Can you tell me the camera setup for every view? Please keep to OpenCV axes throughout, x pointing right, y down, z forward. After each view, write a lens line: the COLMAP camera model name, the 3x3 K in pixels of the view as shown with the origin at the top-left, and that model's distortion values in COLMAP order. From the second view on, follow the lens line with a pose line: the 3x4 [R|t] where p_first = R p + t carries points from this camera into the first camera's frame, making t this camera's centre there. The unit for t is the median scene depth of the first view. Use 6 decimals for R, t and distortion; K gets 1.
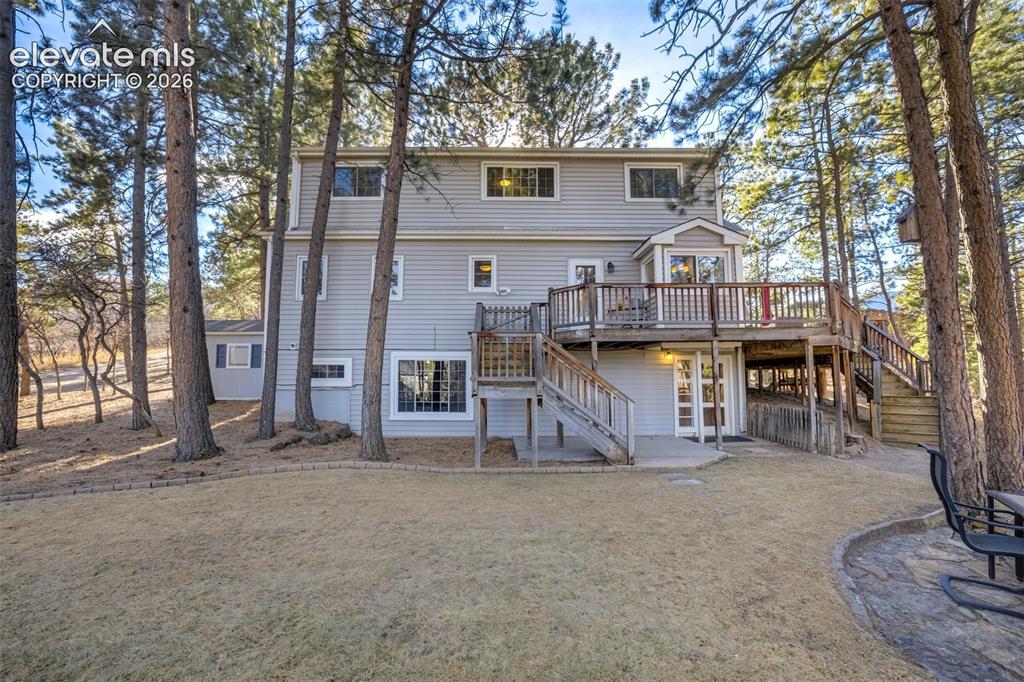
lens RADIAL K [[442.3, 0, 511.4], [0, 442.3, 338.7], [0, 0, 1]] dist [-0.017513, 0.000004]
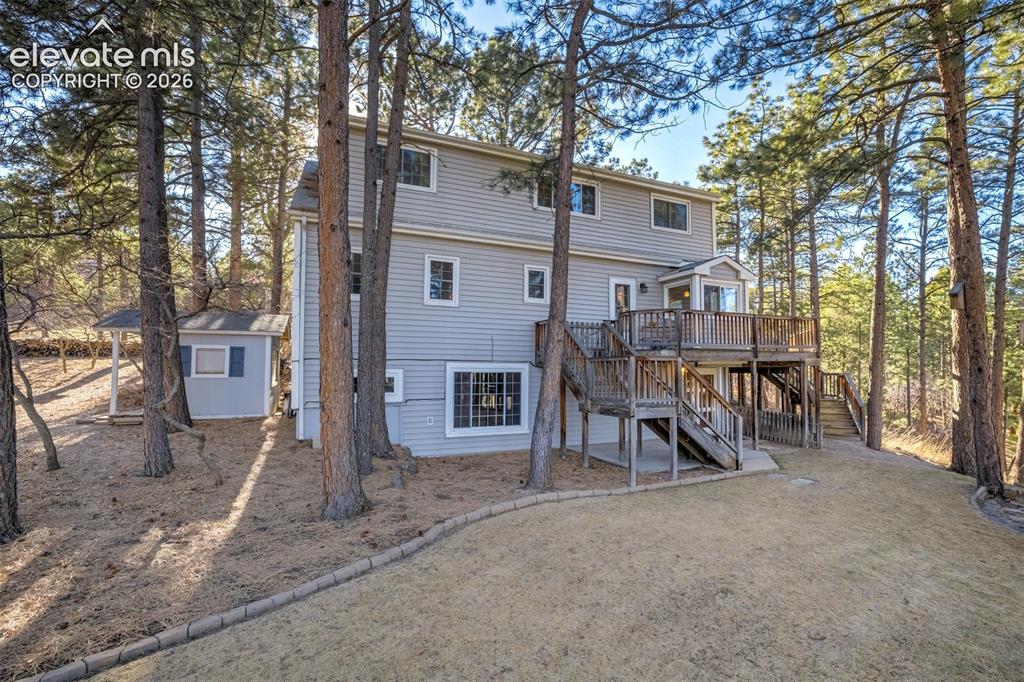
lens RADIAL K [[442.3, 0, 511.3], [0, 442.3, 343.6], [0, 0, 1]] dist [-0.017513, 0.000004]
pose [[0.924391, 0.027662, 0.380442, -0.496578], [-0.040101, 0.998888, 0.024808, -0.037512], [-0.379333, -0.038188, 0.924472, 0.104258]]
